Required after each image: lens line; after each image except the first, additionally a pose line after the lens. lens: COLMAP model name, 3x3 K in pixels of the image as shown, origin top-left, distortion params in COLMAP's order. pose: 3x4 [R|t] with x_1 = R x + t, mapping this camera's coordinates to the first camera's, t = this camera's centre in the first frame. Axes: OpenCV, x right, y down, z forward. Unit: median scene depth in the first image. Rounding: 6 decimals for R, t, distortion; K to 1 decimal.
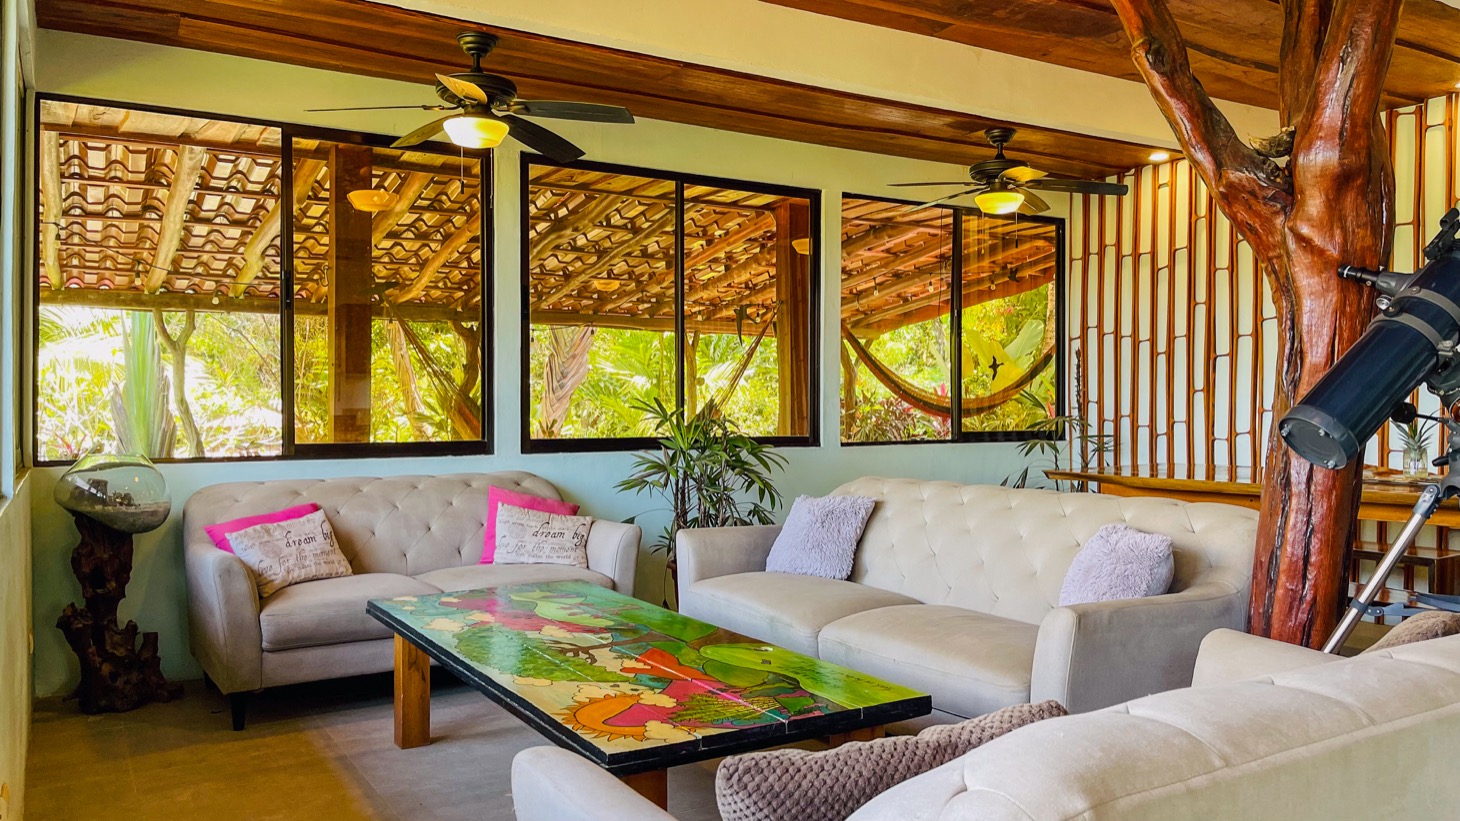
lens RADIAL K [[1096.5, 0, 730.0], [0, 1096.5, 410.5], [0, 0, 1]] dist [0.084547, -0.001878]
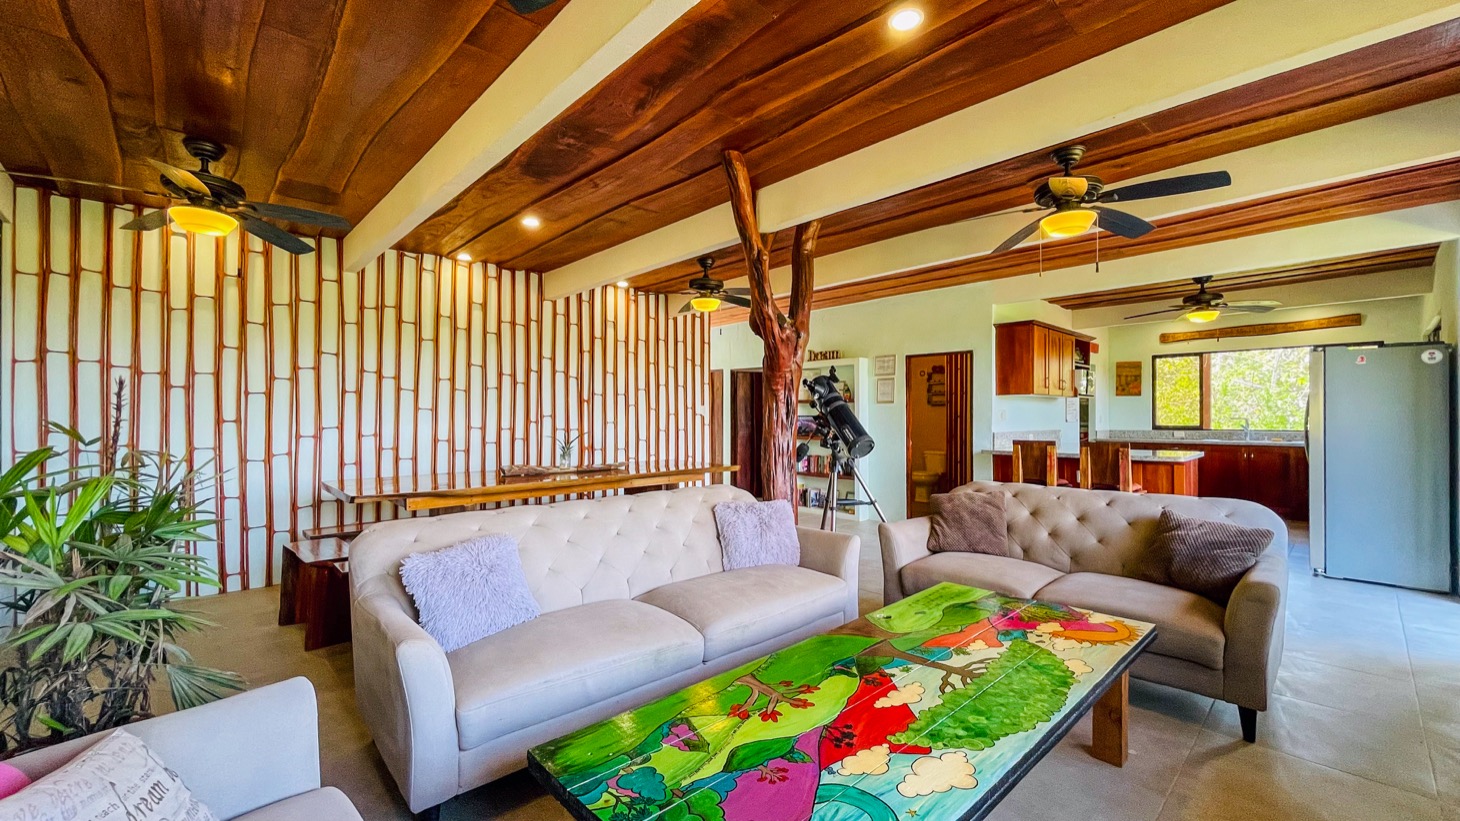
lens RADIAL K [[587.0, 0, 735.5], [0, 587.0, 416.0], [0, 0, 1]] dist [-0.003242, 0.004512]
pose [[-0.209536, 0.000680, 0.977801, -0.746107], [0.005863, 0.999983, 0.000561, -0.049739], [-0.977783, 0.005850, -0.209536, 1.491439]]
